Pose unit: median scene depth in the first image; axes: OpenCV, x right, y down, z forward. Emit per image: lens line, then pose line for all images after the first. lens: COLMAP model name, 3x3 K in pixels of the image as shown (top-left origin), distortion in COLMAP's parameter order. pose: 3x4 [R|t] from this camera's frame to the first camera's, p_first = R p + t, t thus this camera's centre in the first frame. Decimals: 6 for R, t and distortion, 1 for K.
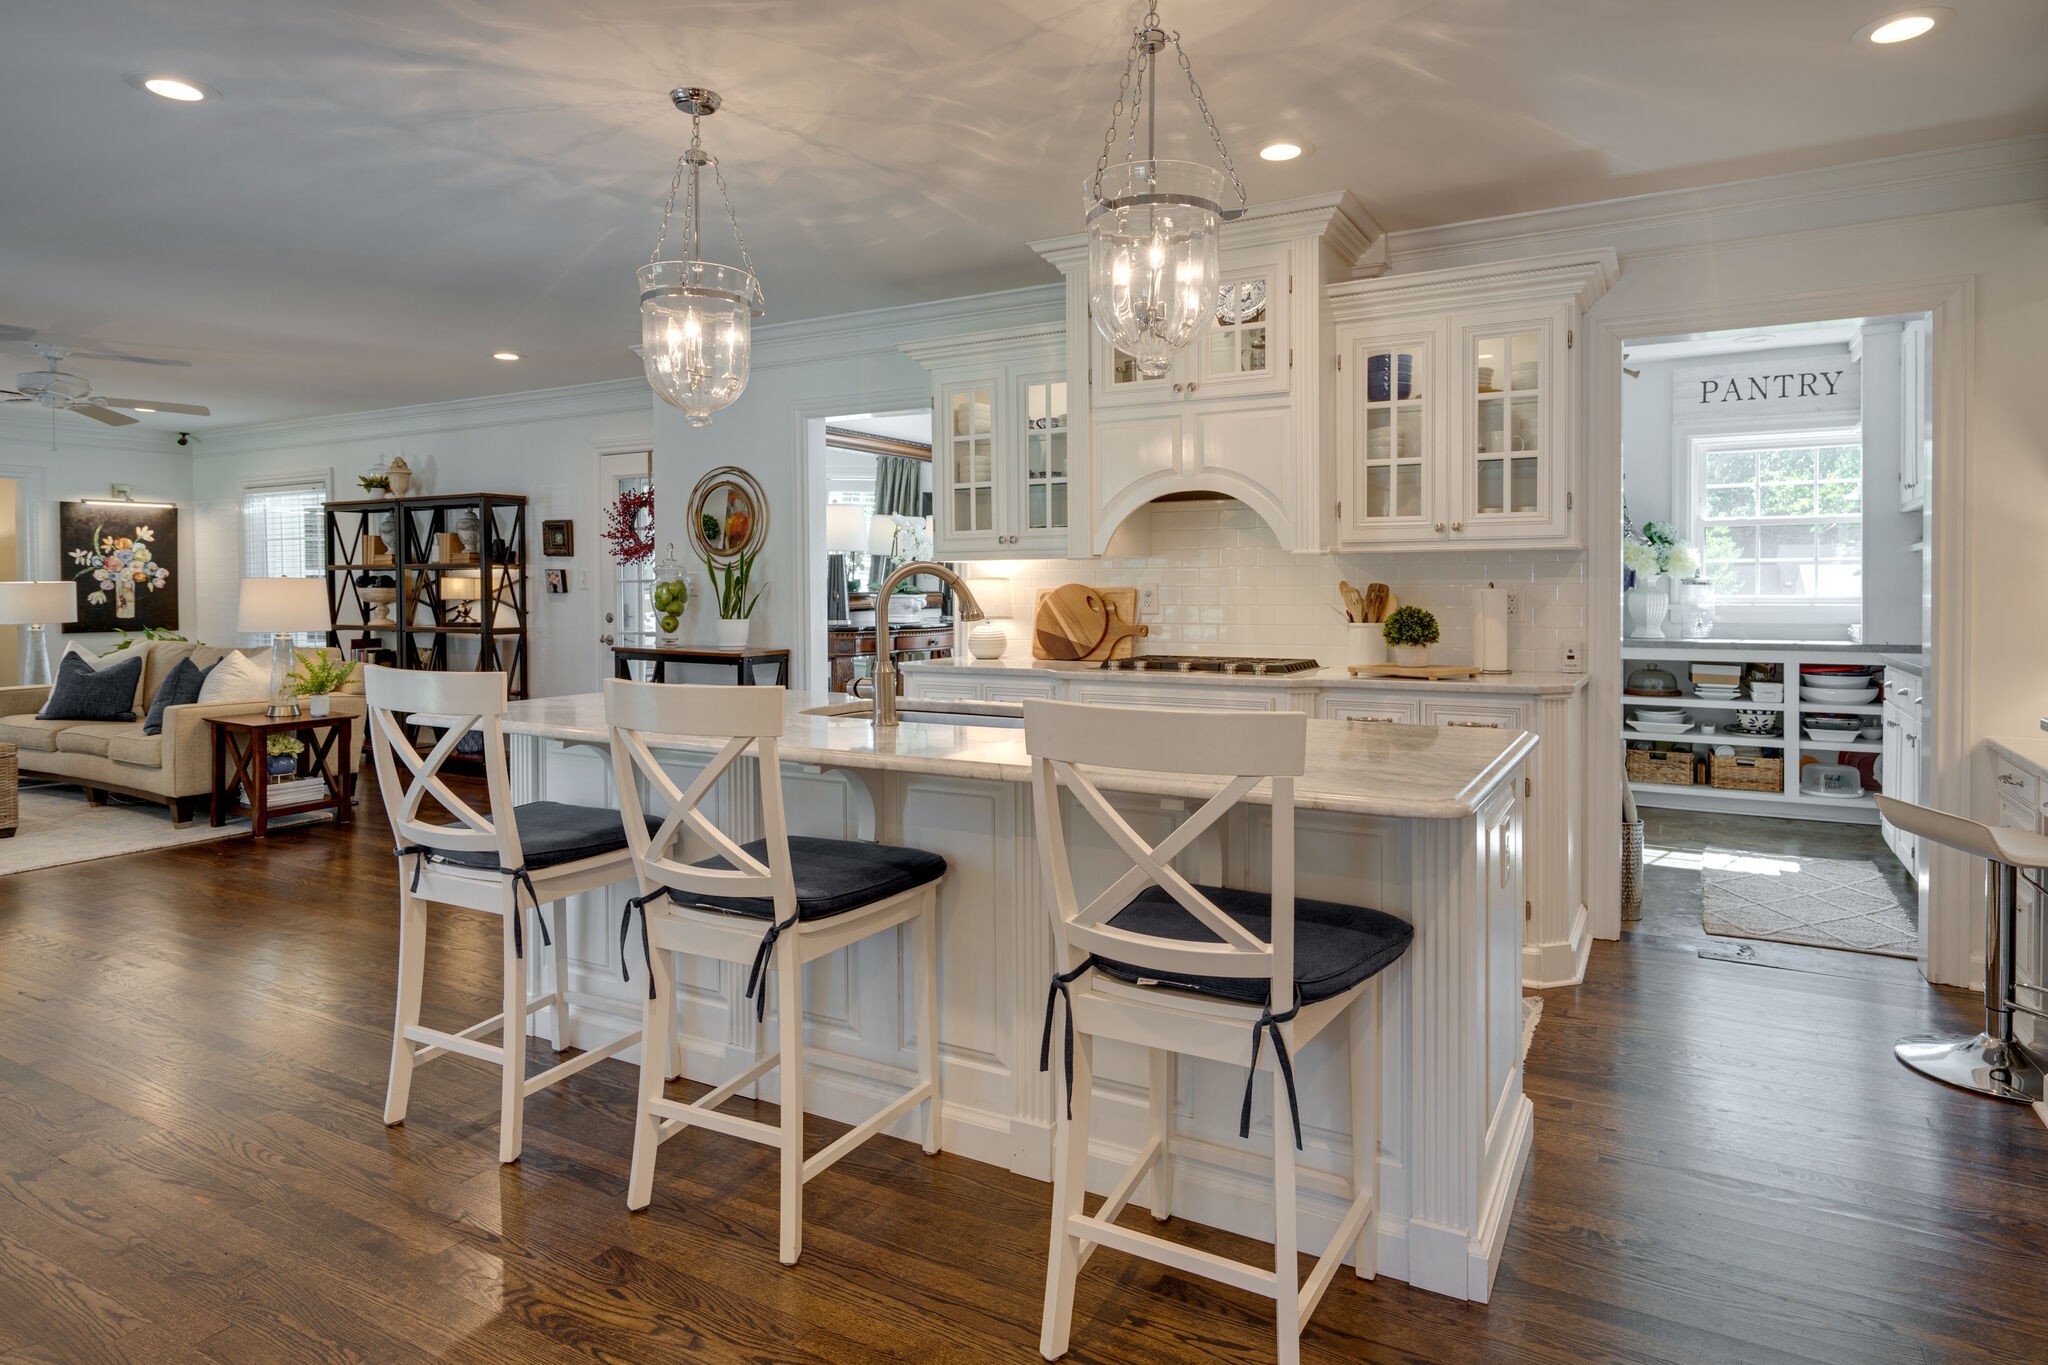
lens RADIAL K [[1170.5, 0, 1017.9], [0, 1170.5, 584.7], [0, 0, 1]] dist [0.024251, 0.000303]
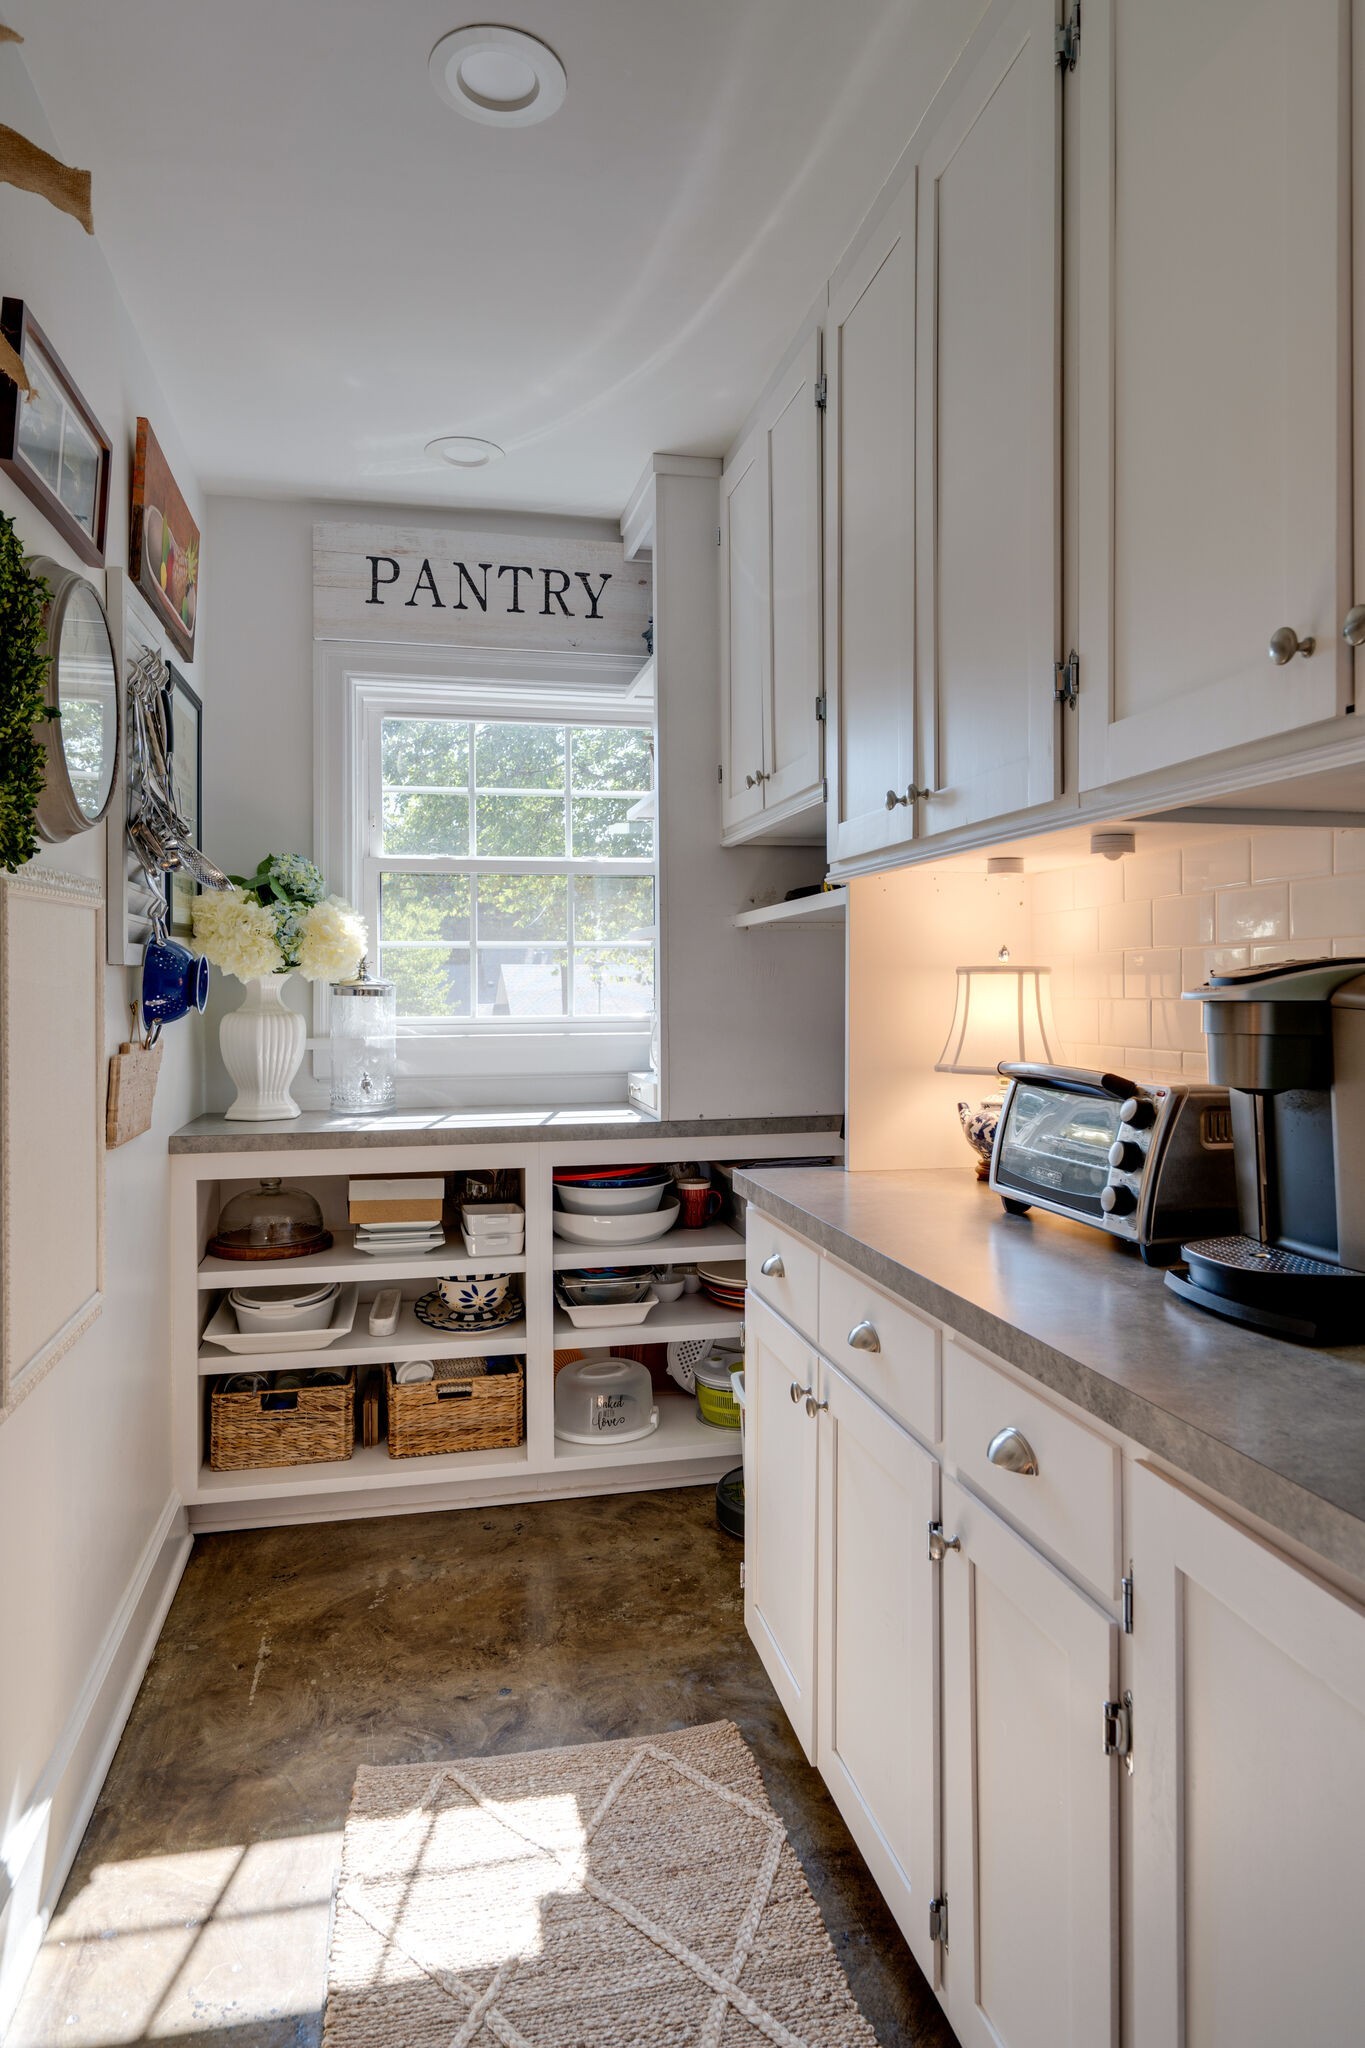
lens RADIAL K [[1261.3, 0, 681.3], [0, 1261.3, 1009.4], [0, 0, 1]] dist [-0.000718, -0.000127]
pose [[0.744233, -0.014107, 0.667771, 0.356933], [0.003169, 0.999840, 0.017589, -0.002823], [-0.667912, -0.010974, 0.744159, 0.579753]]
